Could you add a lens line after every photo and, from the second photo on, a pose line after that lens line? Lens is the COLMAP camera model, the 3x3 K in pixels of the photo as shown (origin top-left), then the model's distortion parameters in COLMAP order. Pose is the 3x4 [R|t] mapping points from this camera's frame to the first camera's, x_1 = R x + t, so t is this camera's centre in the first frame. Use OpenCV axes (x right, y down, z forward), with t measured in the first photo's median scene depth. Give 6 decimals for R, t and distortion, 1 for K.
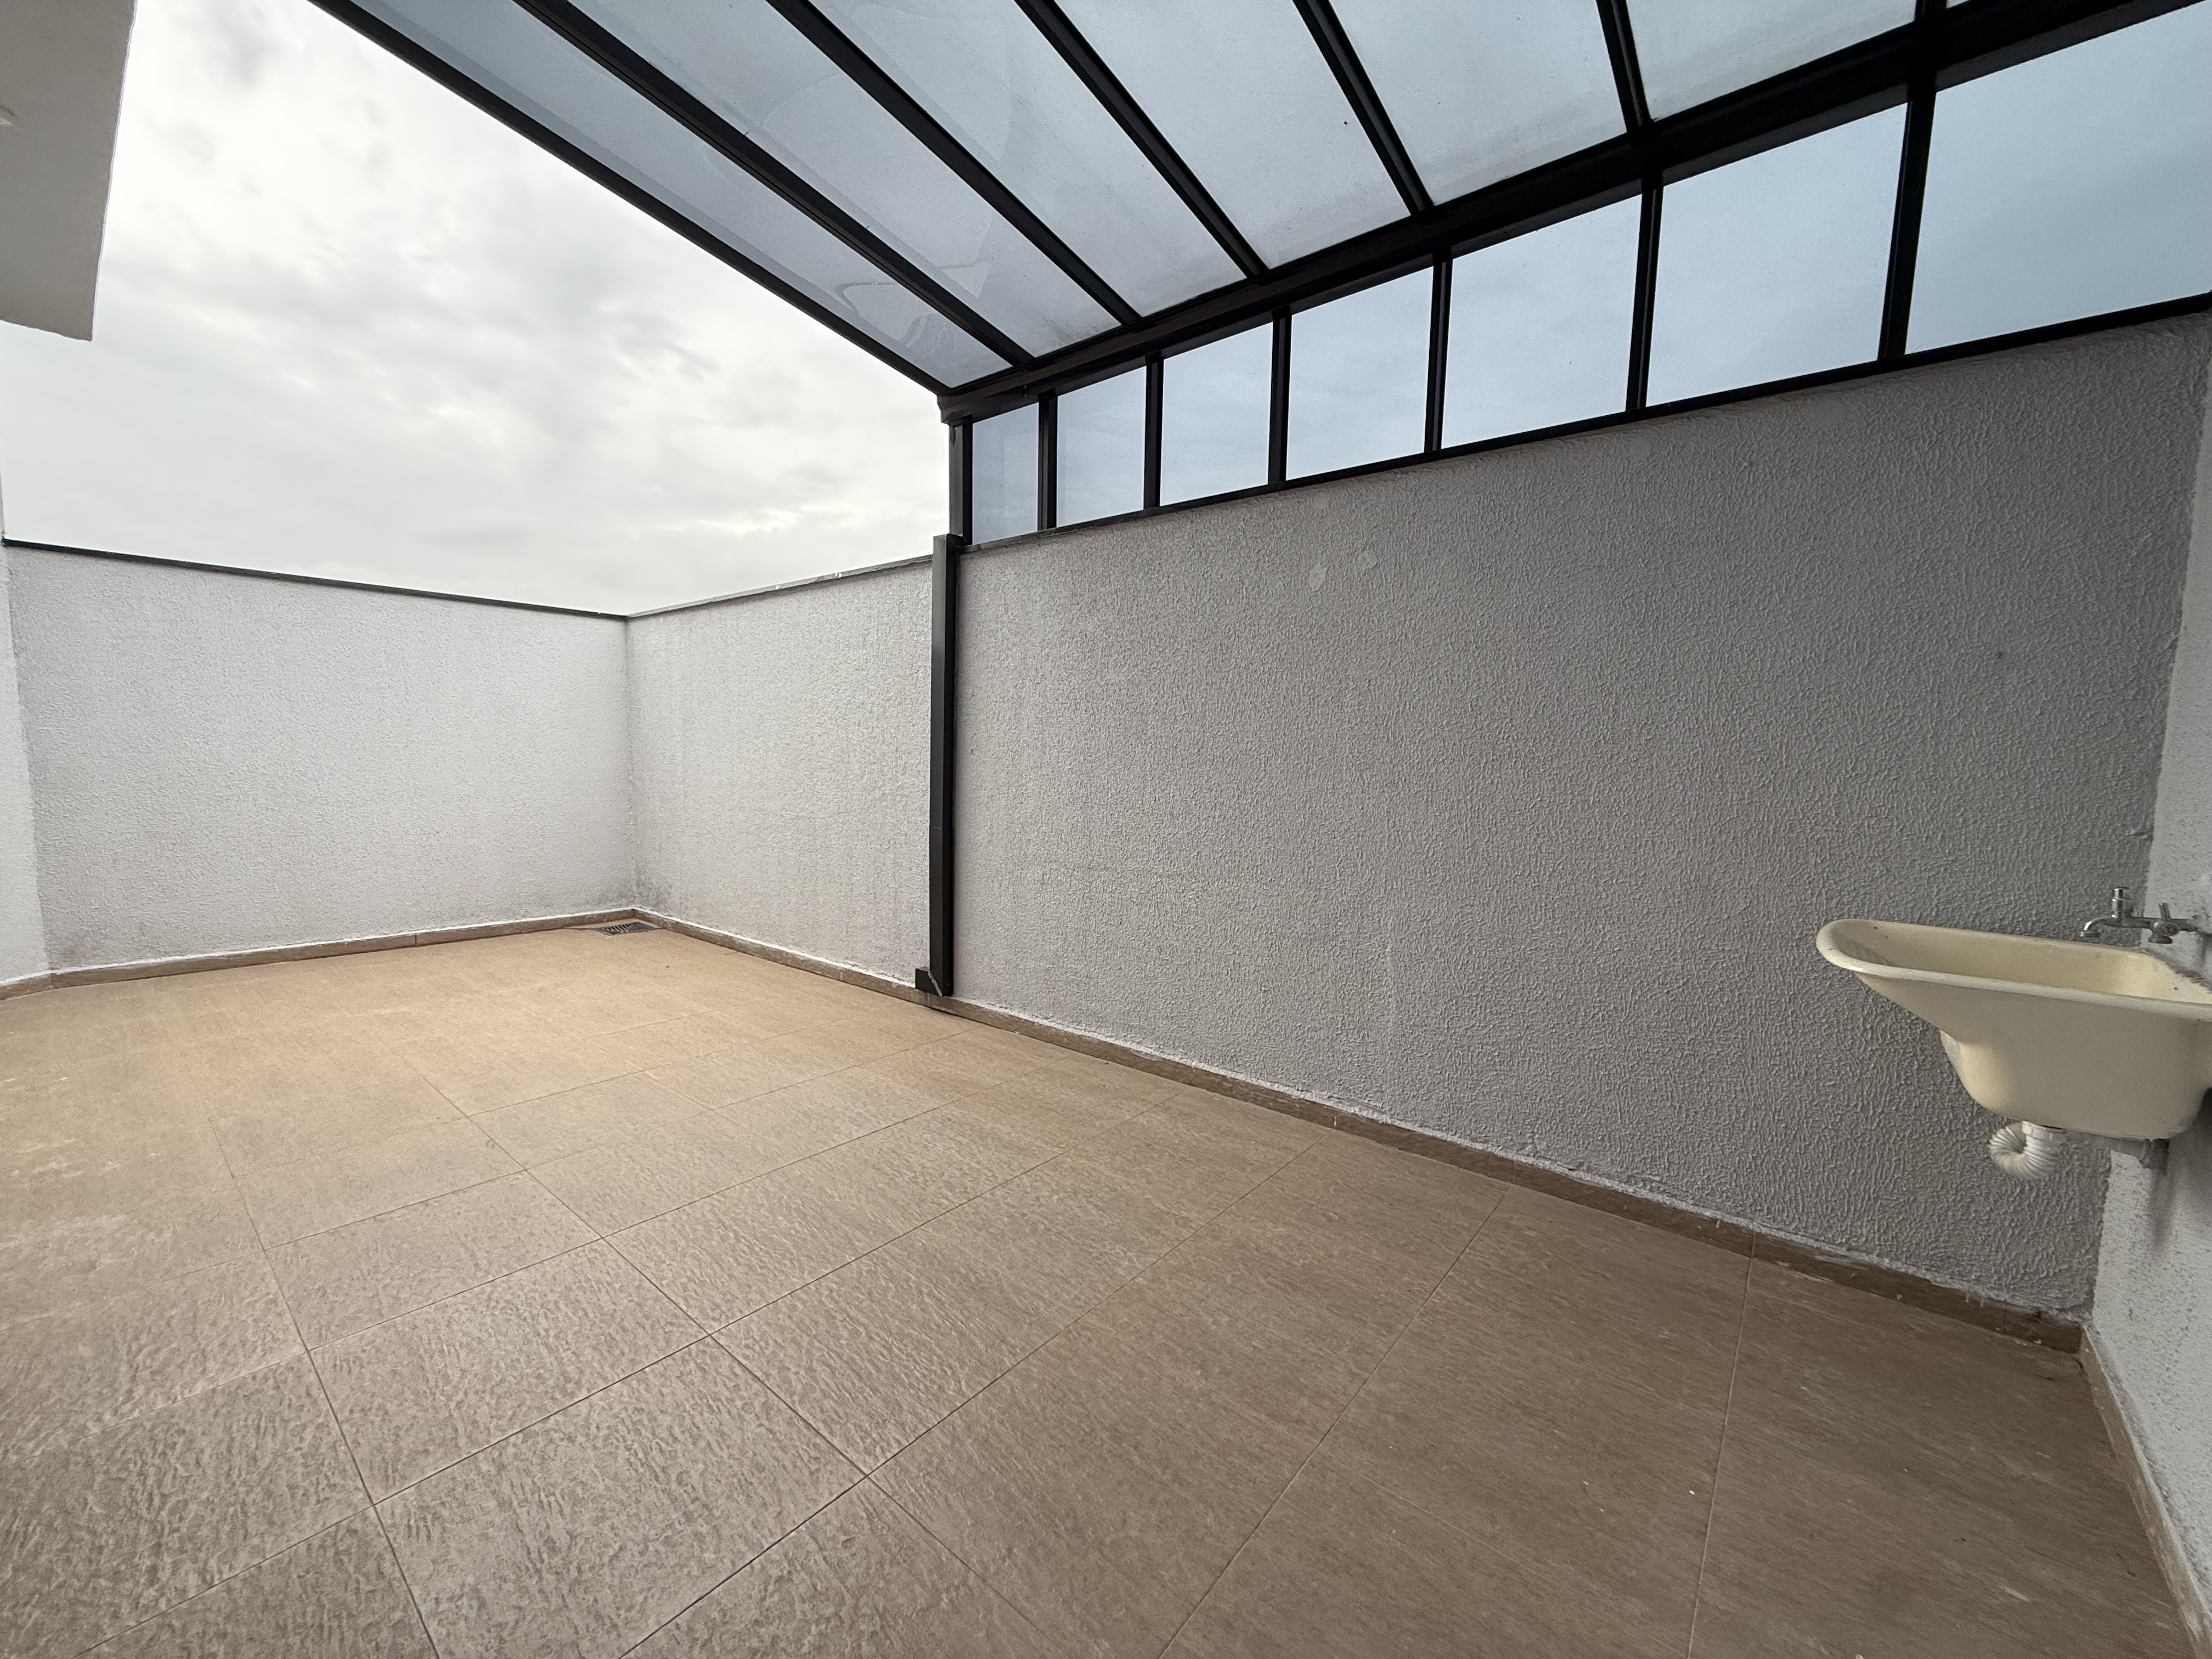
lens RADIAL K [[878.9, 0, 1100.2], [0, 878.9, 830.1], [0, 0, 1]] dist [-0.001026, -0.000008]
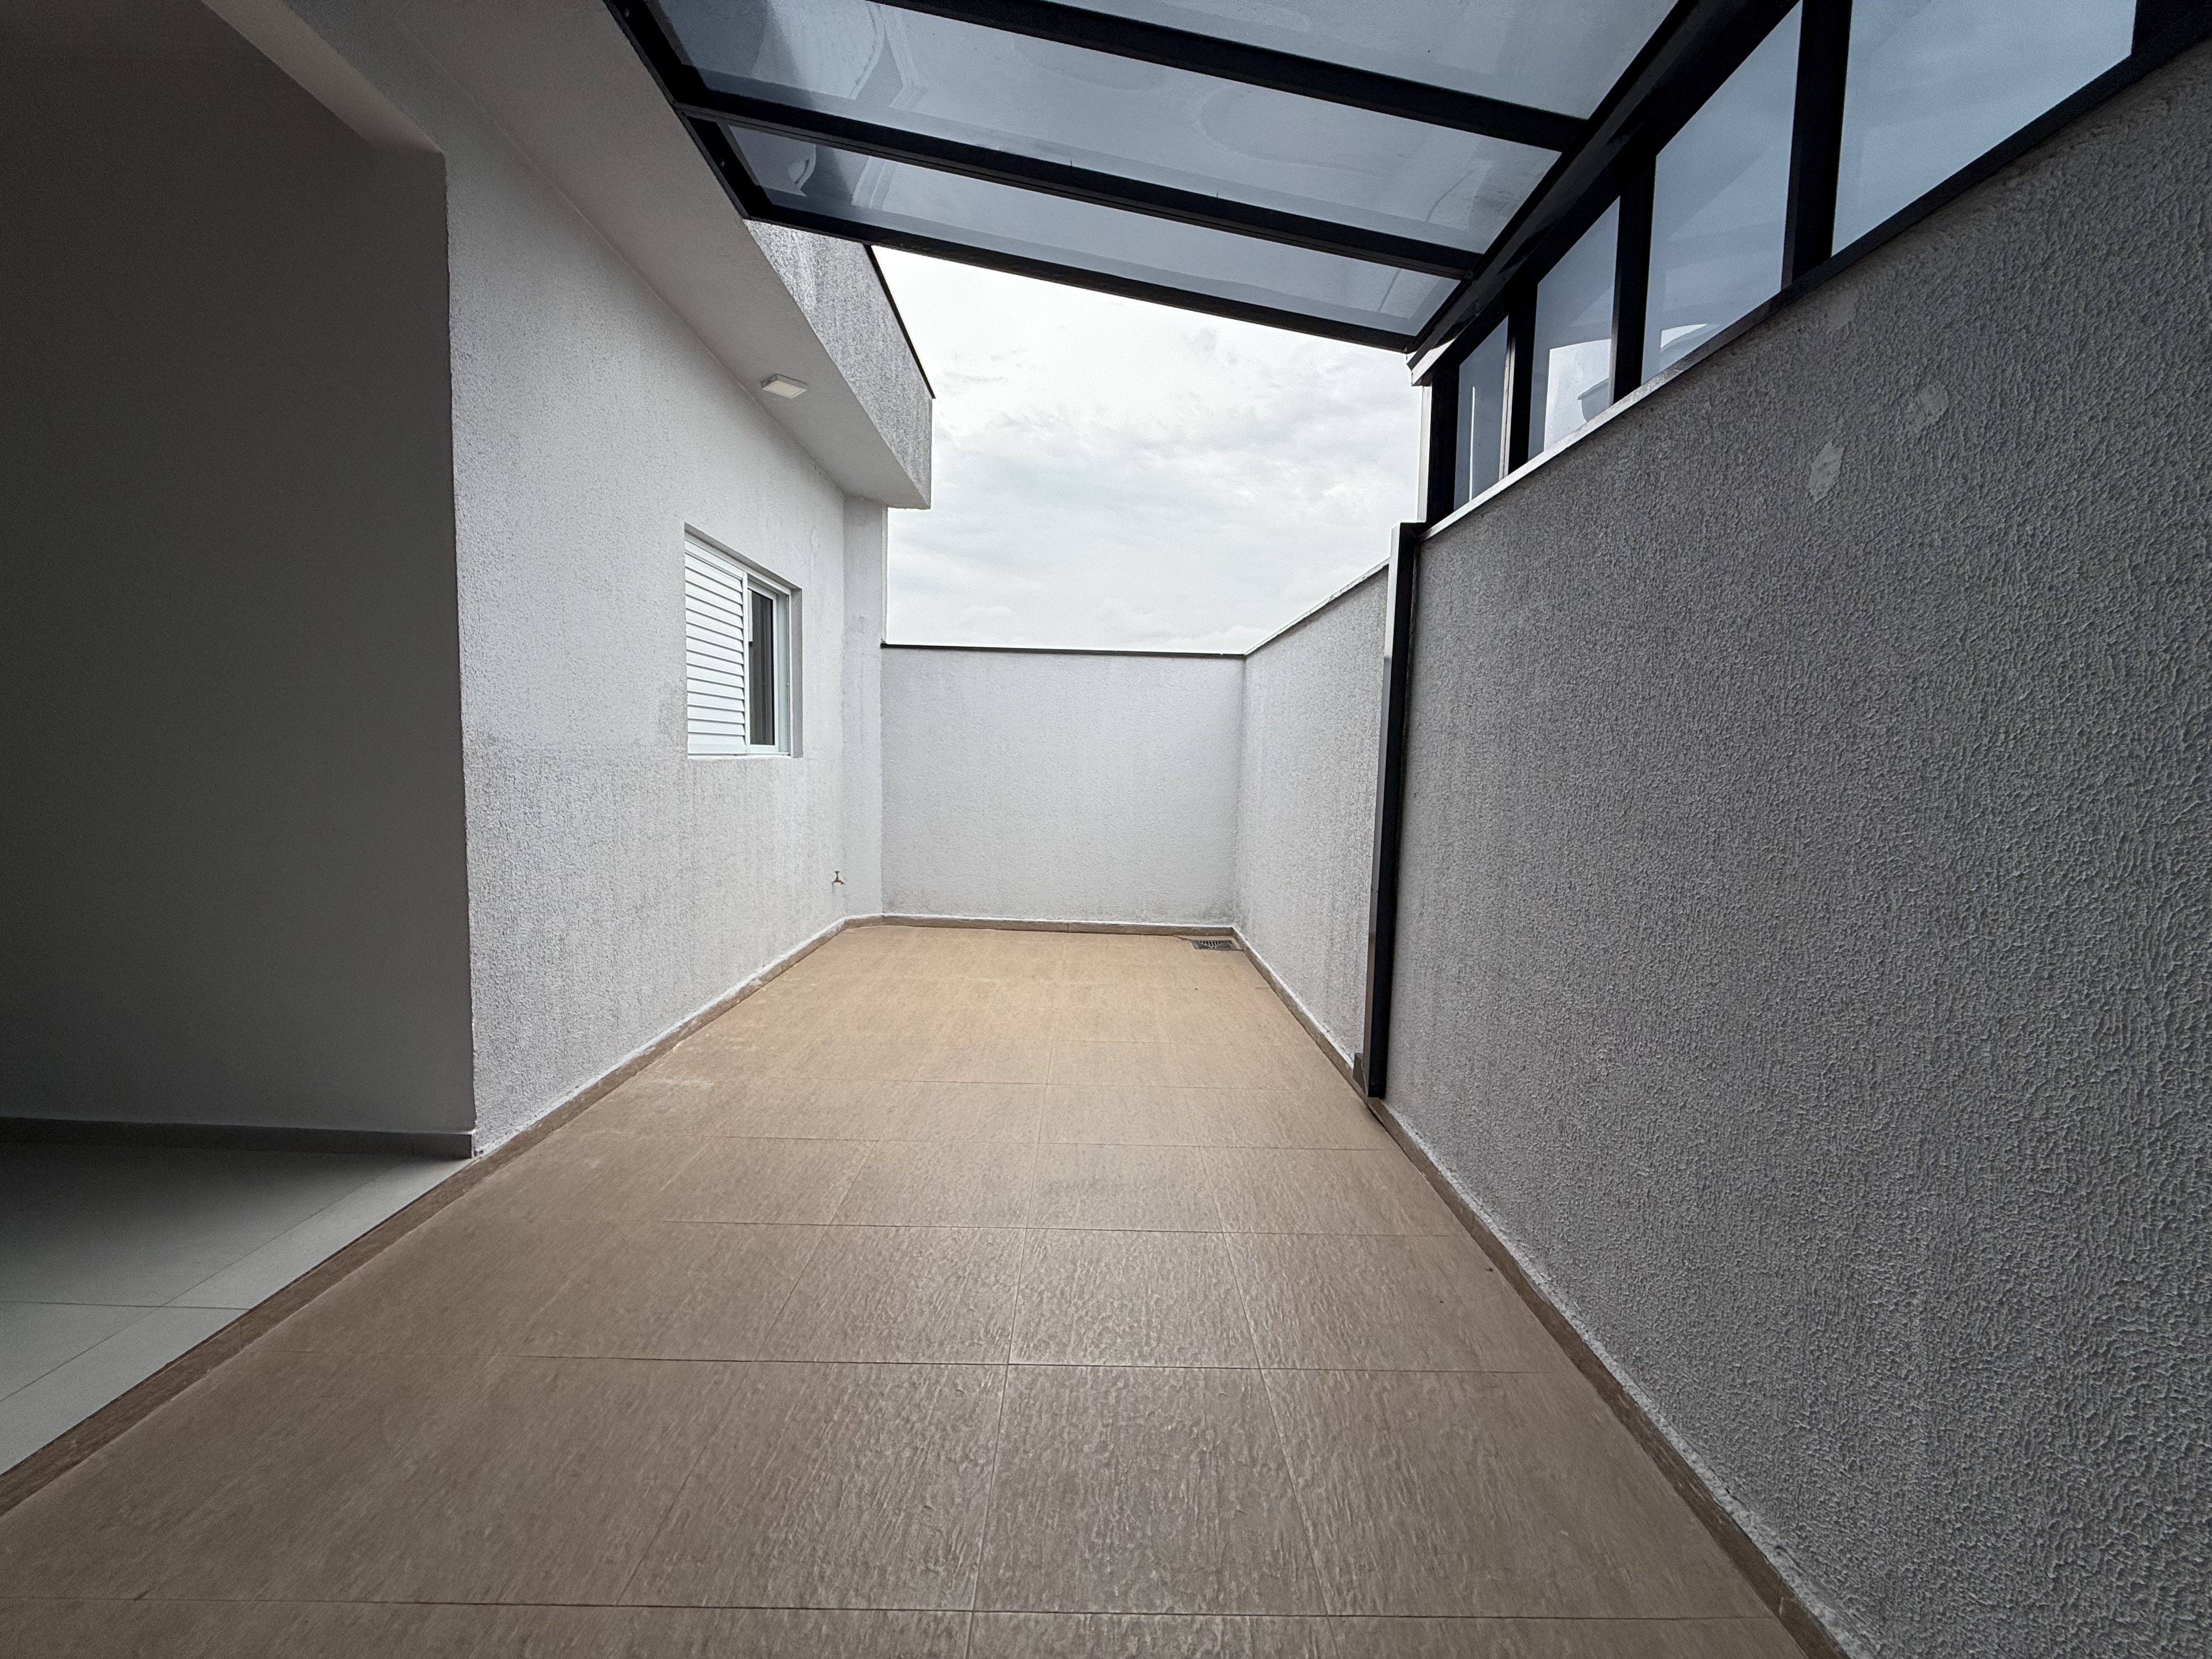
lens RADIAL K [[878.9, 0, 1101.7], [0, 878.9, 827.2], [0, 0, 1]] dist [-0.001026, -0.000008]
pose [[0.647769, 0.062790, -0.759245, 0.304011], [-0.085105, 0.996324, 0.009786, -0.051851], [0.757068, 0.058276, 0.650732, 0.324121]]
